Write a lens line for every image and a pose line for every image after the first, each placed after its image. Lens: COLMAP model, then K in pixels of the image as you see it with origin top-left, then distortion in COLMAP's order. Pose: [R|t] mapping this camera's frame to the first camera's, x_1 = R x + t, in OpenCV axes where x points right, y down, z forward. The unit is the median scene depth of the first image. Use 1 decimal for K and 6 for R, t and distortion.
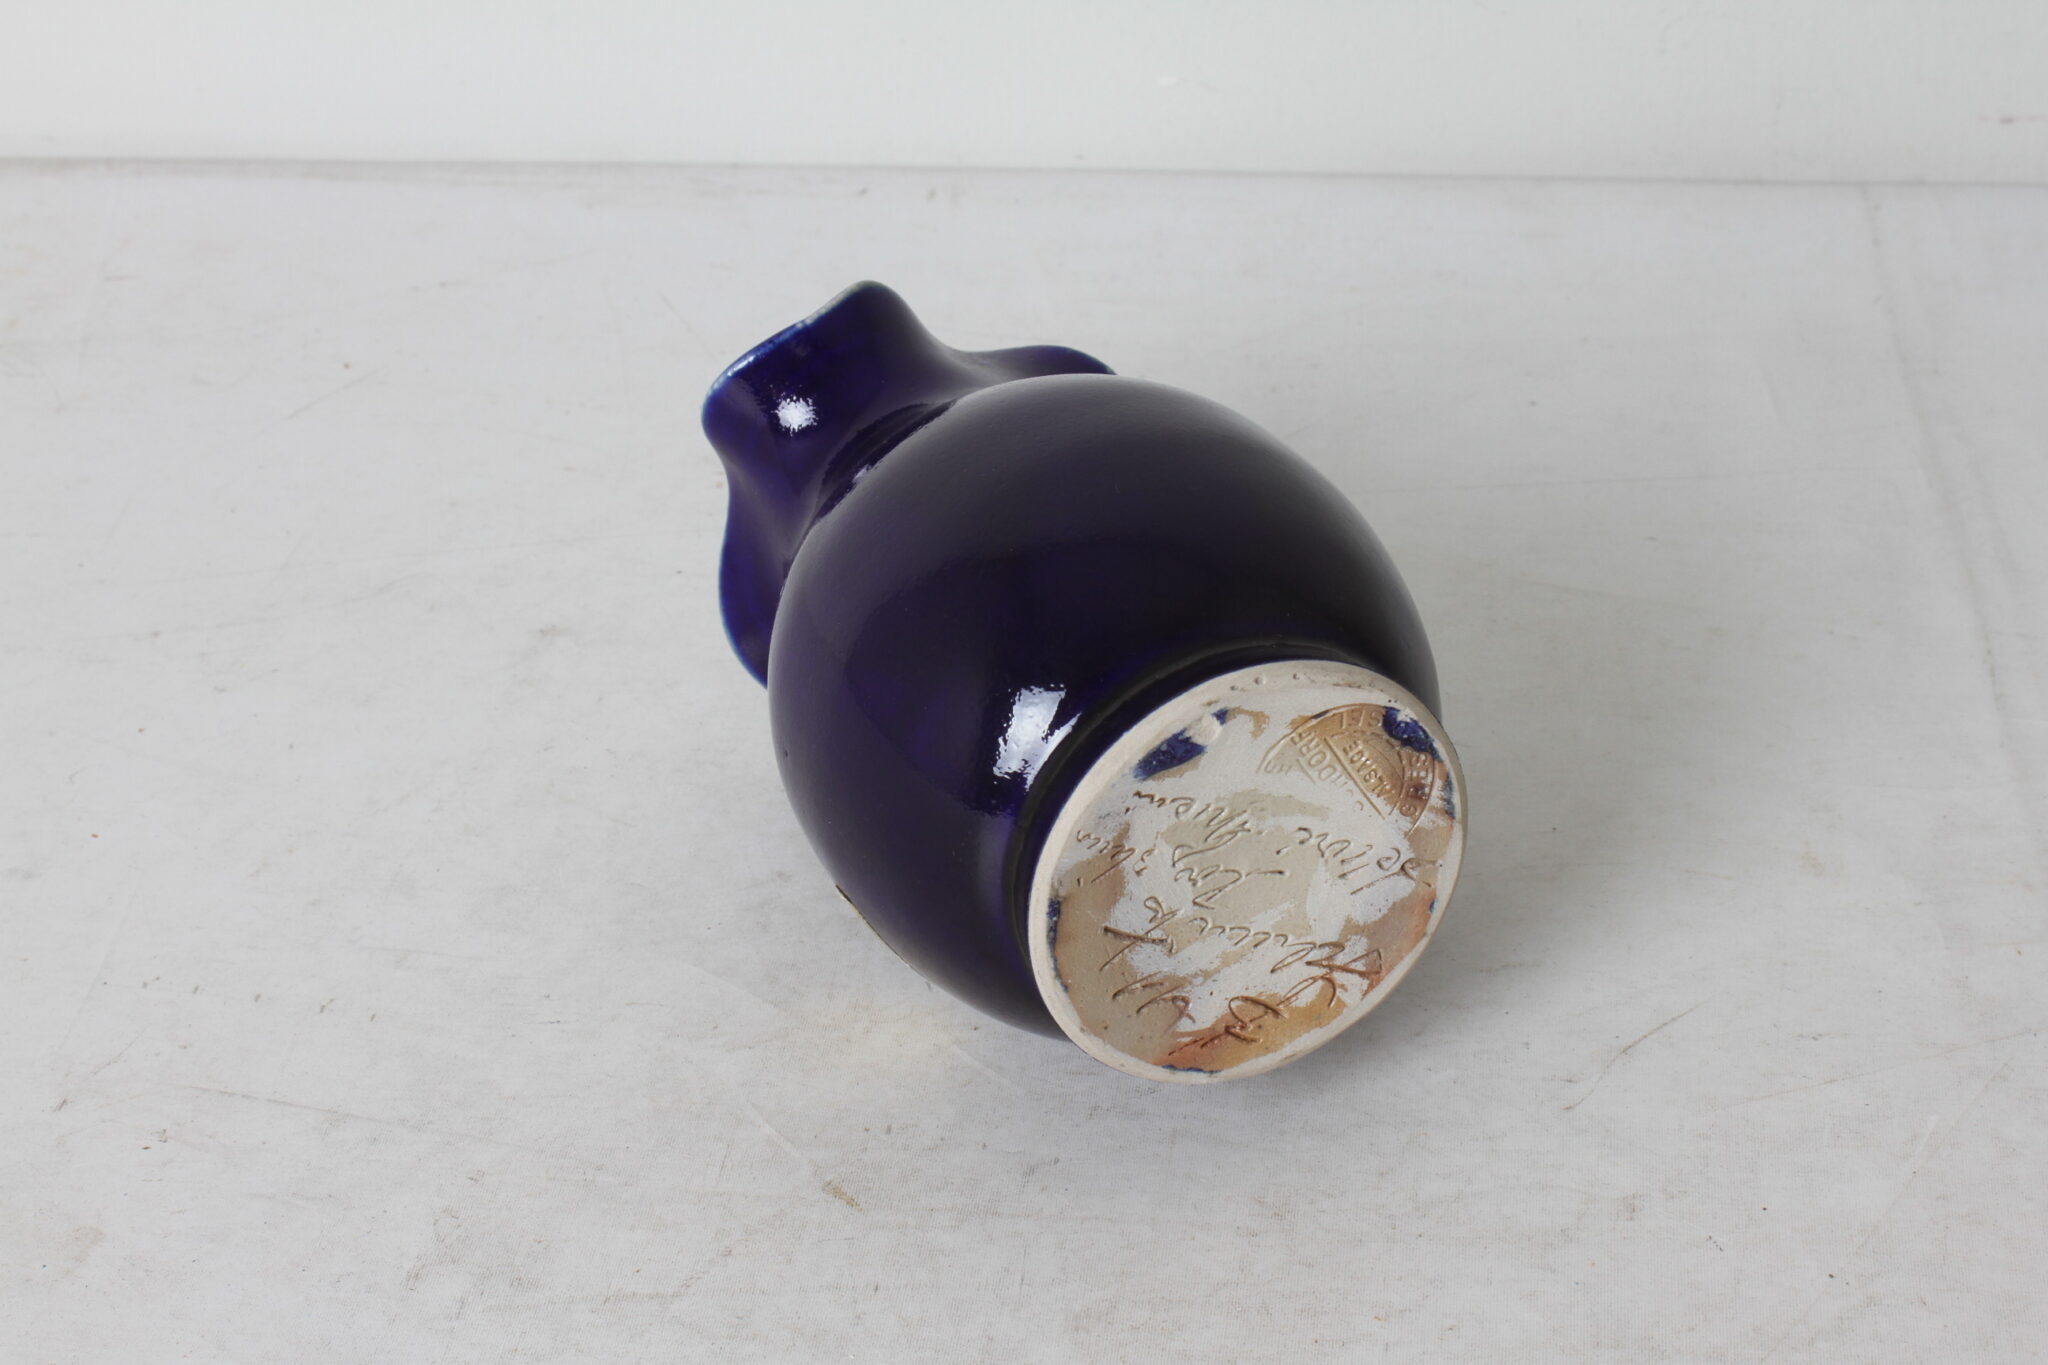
lens RADIAL K [[4383.0, 0, 1024.0], [0, 4383.0, 682.5], [0, 0, 1]] dist [-0.023205, 0.232005]
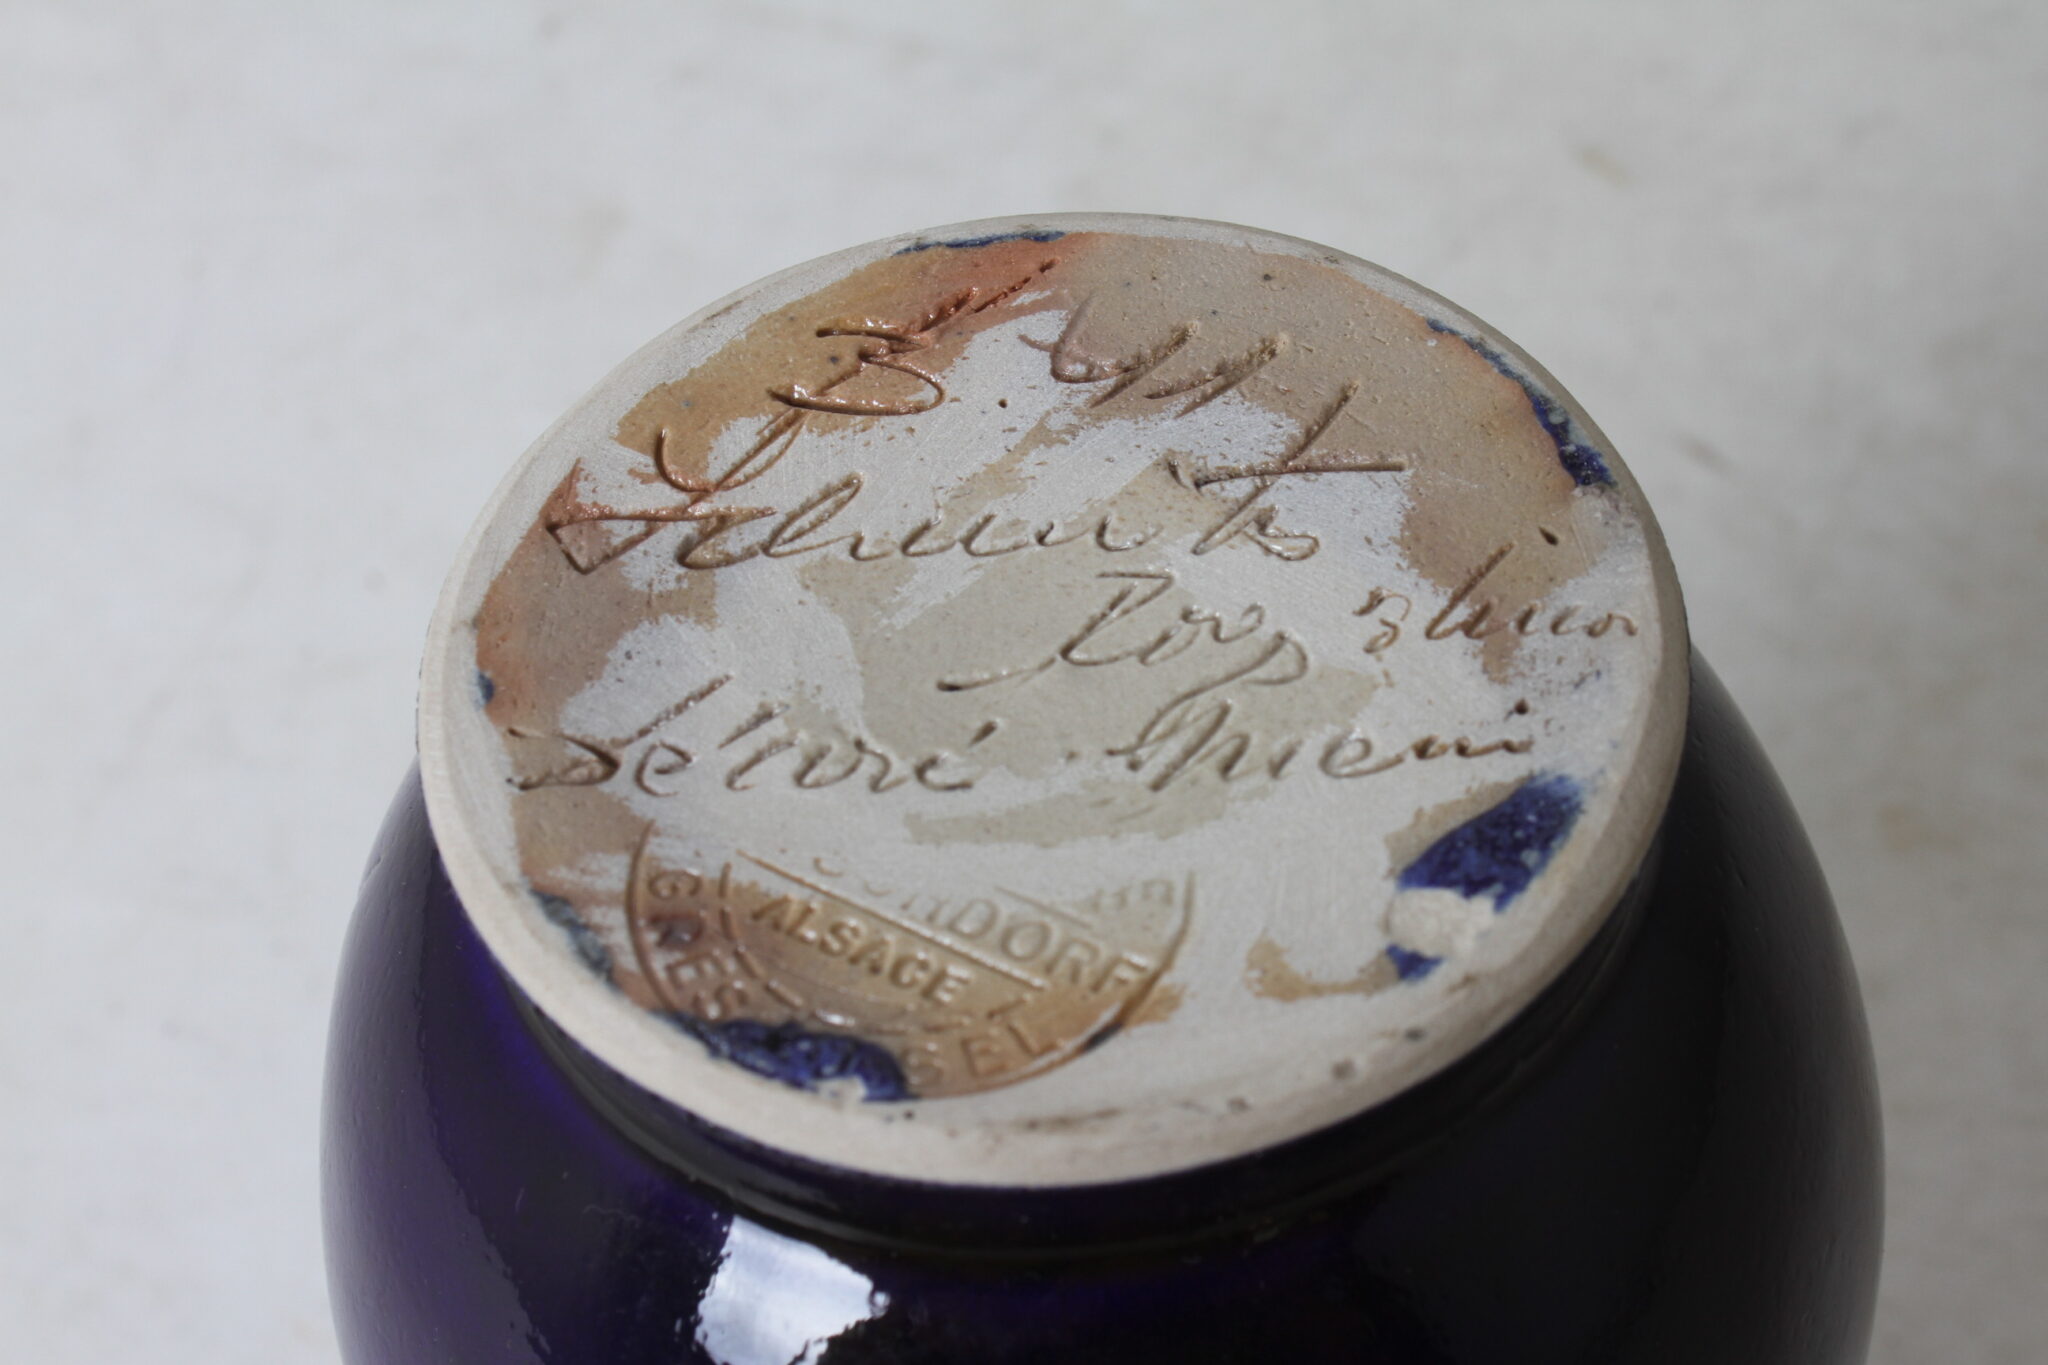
lens RADIAL K [[4068.7, 0, 1024.0], [0, 4068.7, 682.5], [0, 0, 1]] dist [0.536495, 0.010022]
pose [[-0.825100, 0.070380, -0.560585, 0.254831], [-0.237561, -0.943456, 0.231207, -0.040714], [-0.512615, 0.323942, 0.795165, 0.711892]]
